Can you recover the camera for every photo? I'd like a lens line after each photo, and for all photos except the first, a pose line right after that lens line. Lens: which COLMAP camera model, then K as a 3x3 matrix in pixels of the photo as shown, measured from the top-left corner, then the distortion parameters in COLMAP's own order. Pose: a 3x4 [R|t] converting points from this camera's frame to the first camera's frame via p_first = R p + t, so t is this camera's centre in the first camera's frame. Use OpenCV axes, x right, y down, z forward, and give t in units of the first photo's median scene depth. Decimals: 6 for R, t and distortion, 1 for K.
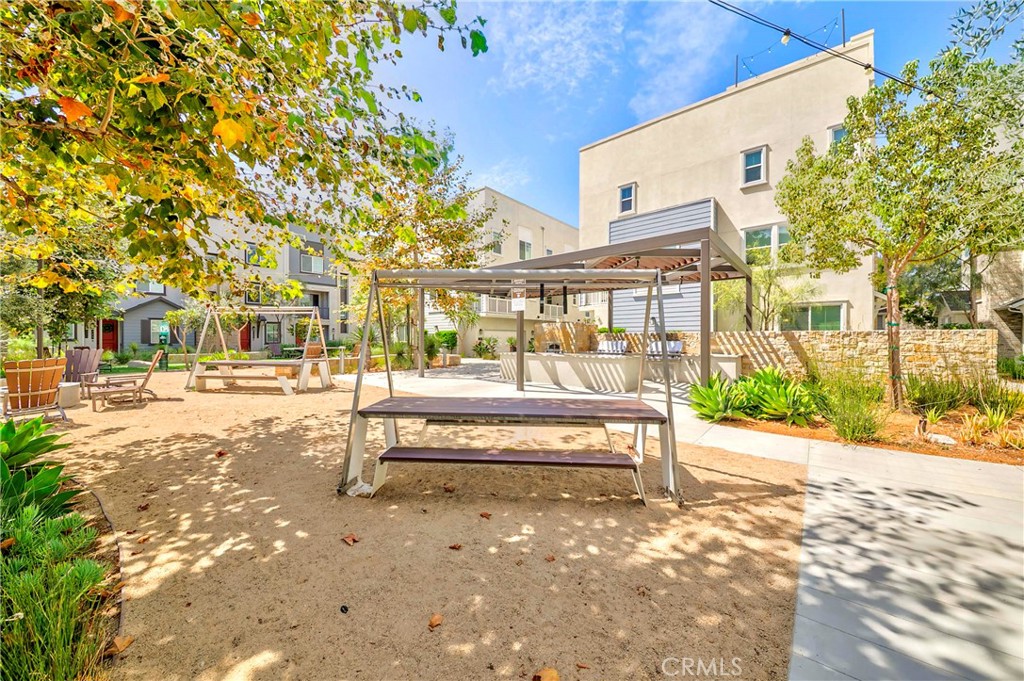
lens RADIAL K [[356.7, 0, 517.4], [0, 356.7, 335.0], [0, 0, 1]] dist [-0.000536, -0.004054]
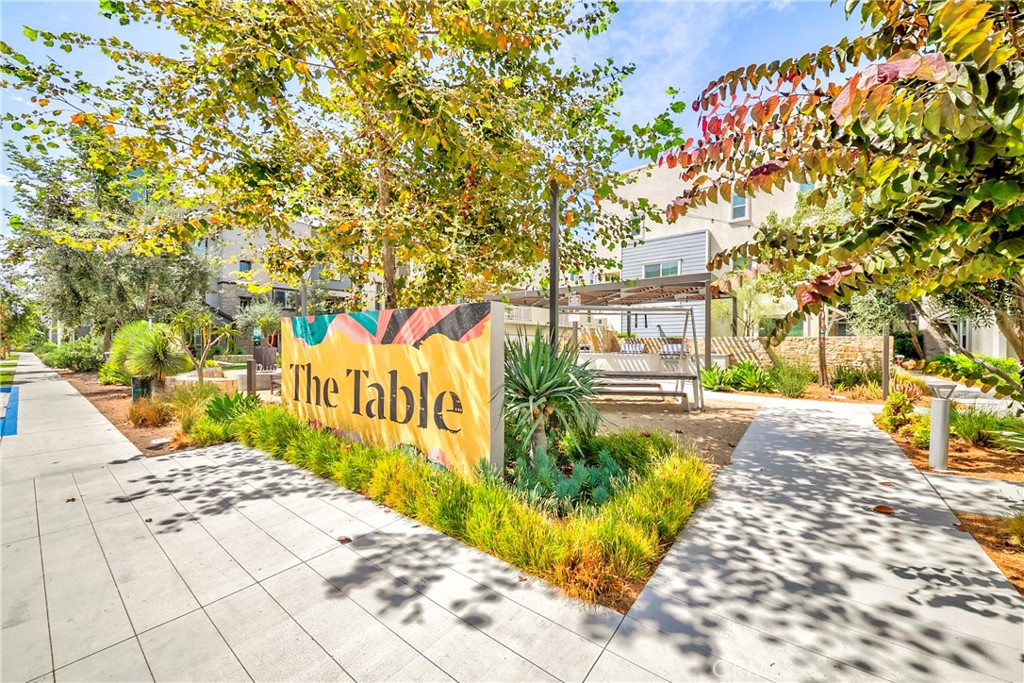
lens RADIAL K [[373.4, 0, 513.5], [0, 373.4, 339.0], [0, 0, 1]] dist [0.000014, 0.000029]
pose [[0.999229, 0.004697, 0.038966, -0.218143], [-0.004655, 0.999988, -0.001165, 0.002772], [-0.038971, 0.000983, 0.999240, -0.342047]]
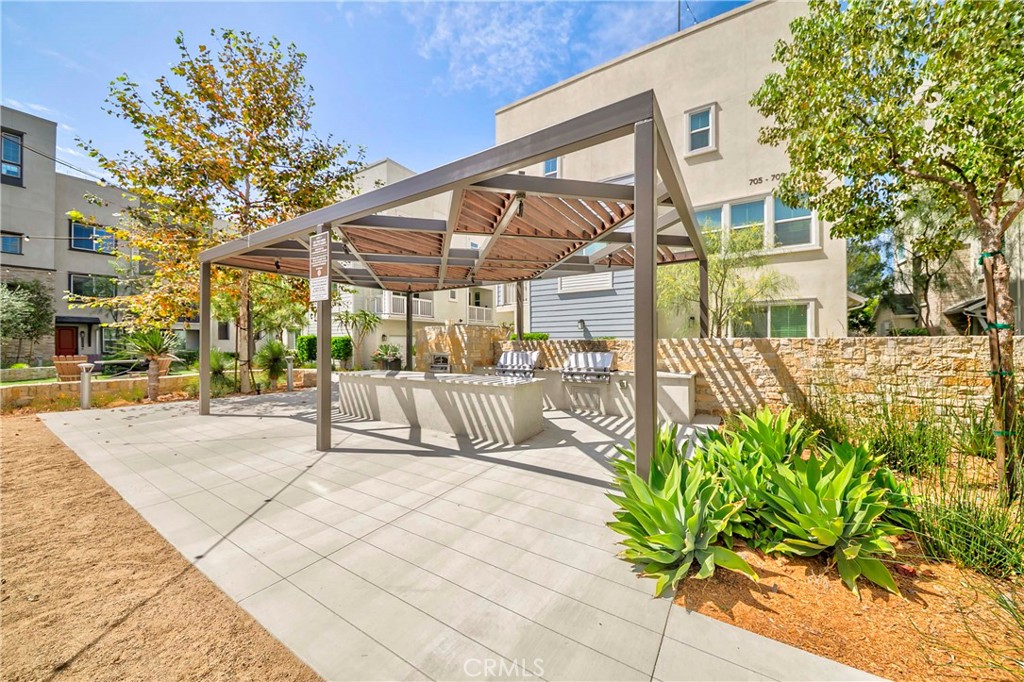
lens RADIAL K [[356.7, 0, 517.4], [0, 356.7, 335.5], [0, 0, 1]] dist [-0.000536, -0.004054]
pose [[0.990476, -0.000278, 0.137683, 0.168373], [0.002382, 0.999883, -0.015120, -0.004935], [-0.137663, 0.015304, 0.990361, 0.311114]]
